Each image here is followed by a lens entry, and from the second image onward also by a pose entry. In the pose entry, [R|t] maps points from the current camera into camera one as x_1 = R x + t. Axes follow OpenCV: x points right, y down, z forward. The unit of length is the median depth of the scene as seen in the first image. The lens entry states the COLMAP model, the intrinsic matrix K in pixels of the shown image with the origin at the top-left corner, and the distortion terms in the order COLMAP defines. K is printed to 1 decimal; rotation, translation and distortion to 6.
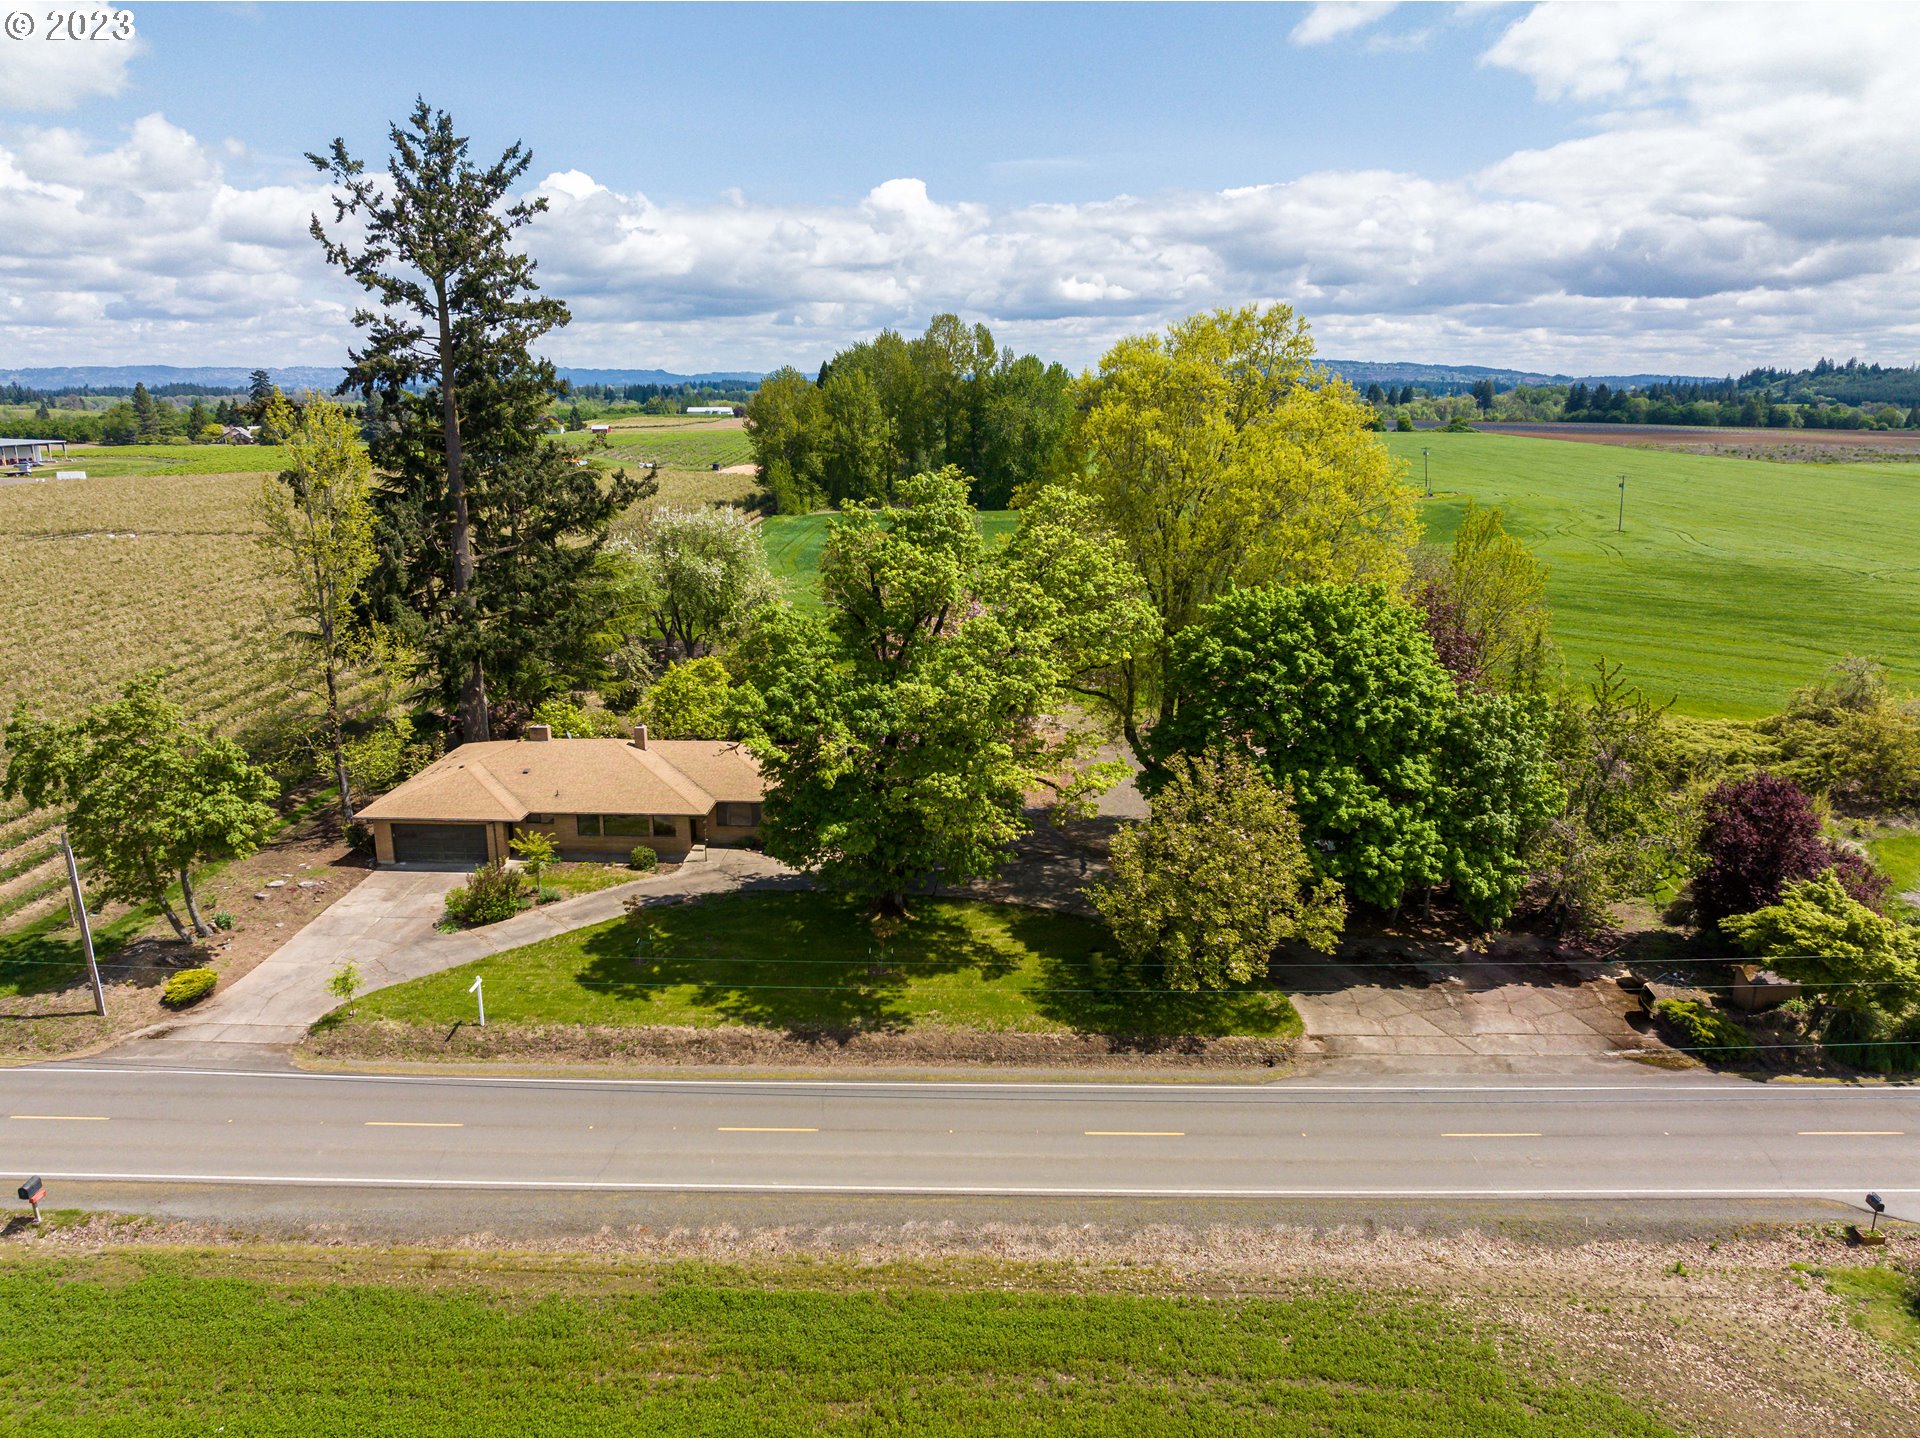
lens RADIAL K [[1427.6, 0, 960.0], [0, 1427.6, 720.0], [0, 0, 1]] dist [-0.020791, -0.002728]
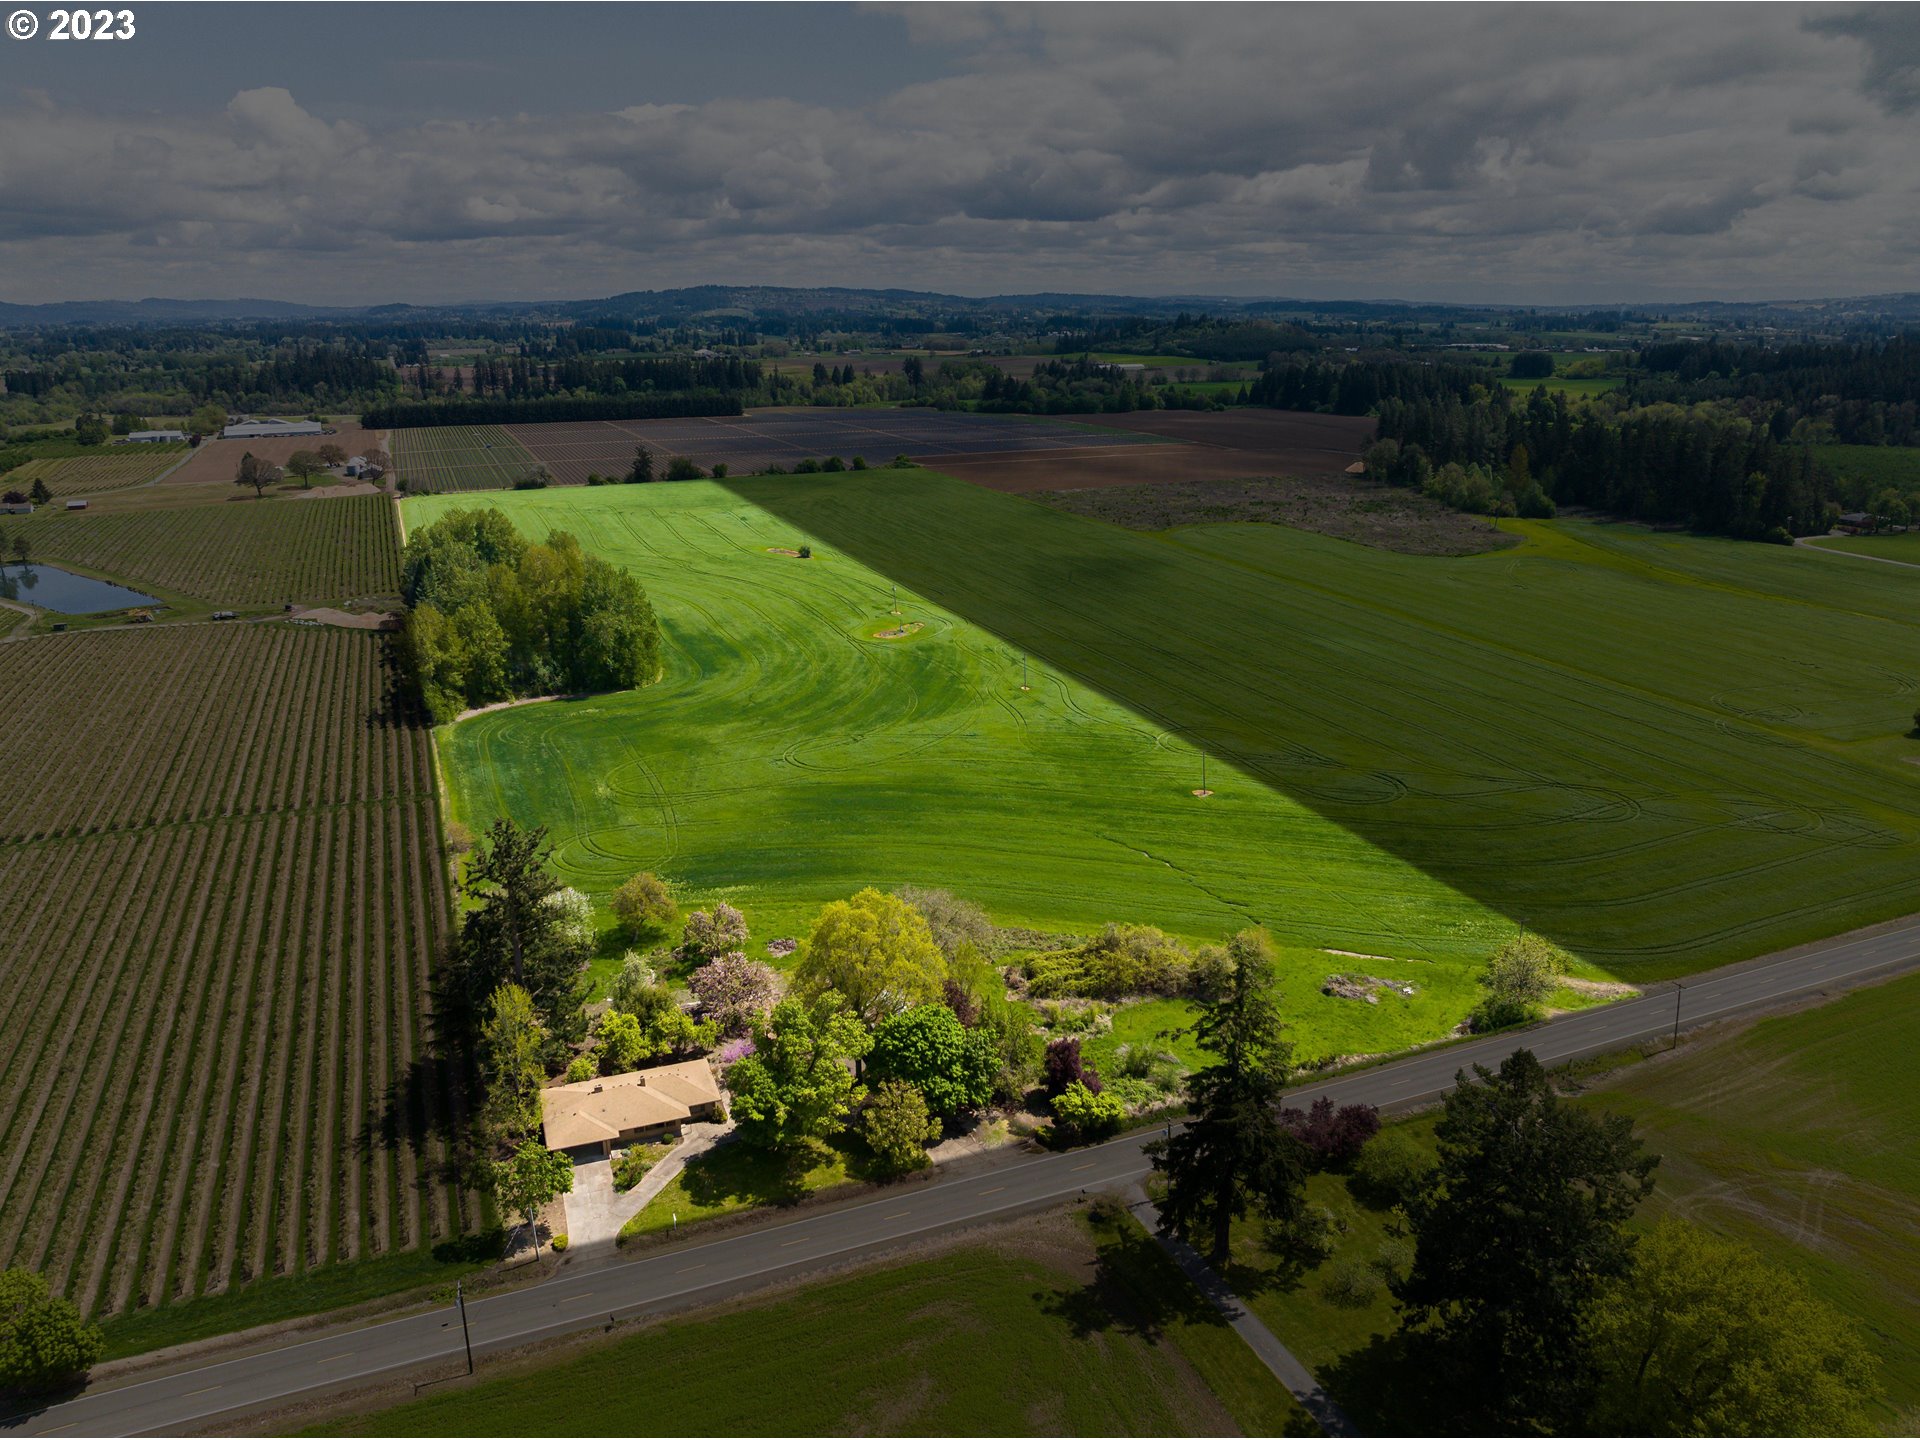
lens RADIAL K [[1401.0, 0, 960.0], [0, 1401.0, 720.0], [0, 0, 1]] dist [0.003073, 0.000693]
pose [[0.926326, -0.122097, 0.356389, -0.638127], [0.101026, 0.991882, 0.077229, -0.917899], [-0.362925, -0.035534, 0.931140, -1.735950]]
